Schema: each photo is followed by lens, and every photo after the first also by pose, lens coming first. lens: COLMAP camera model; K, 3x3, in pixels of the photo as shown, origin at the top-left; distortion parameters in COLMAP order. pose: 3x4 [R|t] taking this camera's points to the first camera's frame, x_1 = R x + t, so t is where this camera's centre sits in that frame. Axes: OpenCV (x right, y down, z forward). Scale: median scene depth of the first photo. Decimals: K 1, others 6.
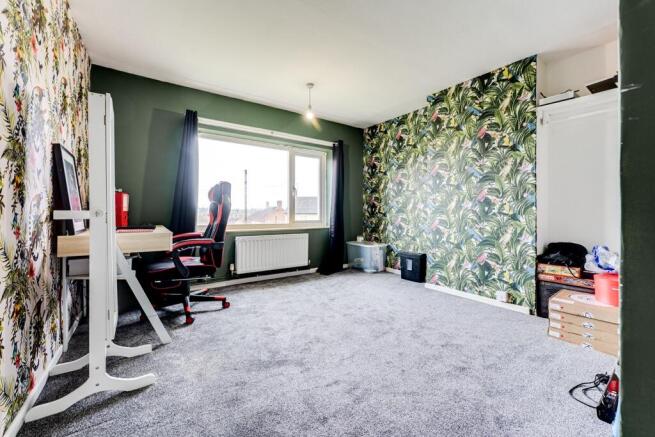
lens RADIAL K [[272.1, 0, 327.0], [0, 272.1, 213.5], [0, 0, 1]] dist [-0.021429, 0.003683]
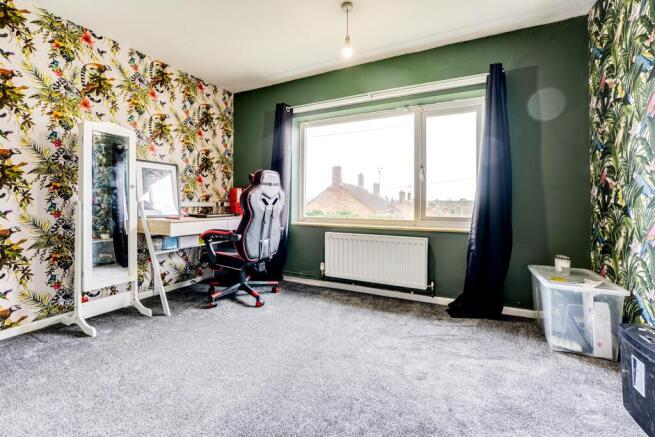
lens RADIAL K [[272.1, 0, 327.0], [0, 272.1, 213.5], [0, 0, 1]] dist [-0.021429, 0.003683]
pose [[0.476399, 0.026727, -0.878823, 0.352158], [-0.007401, 0.999624, 0.026389, 0.001207], [0.879198, -0.006068, 0.476418, 0.487059]]
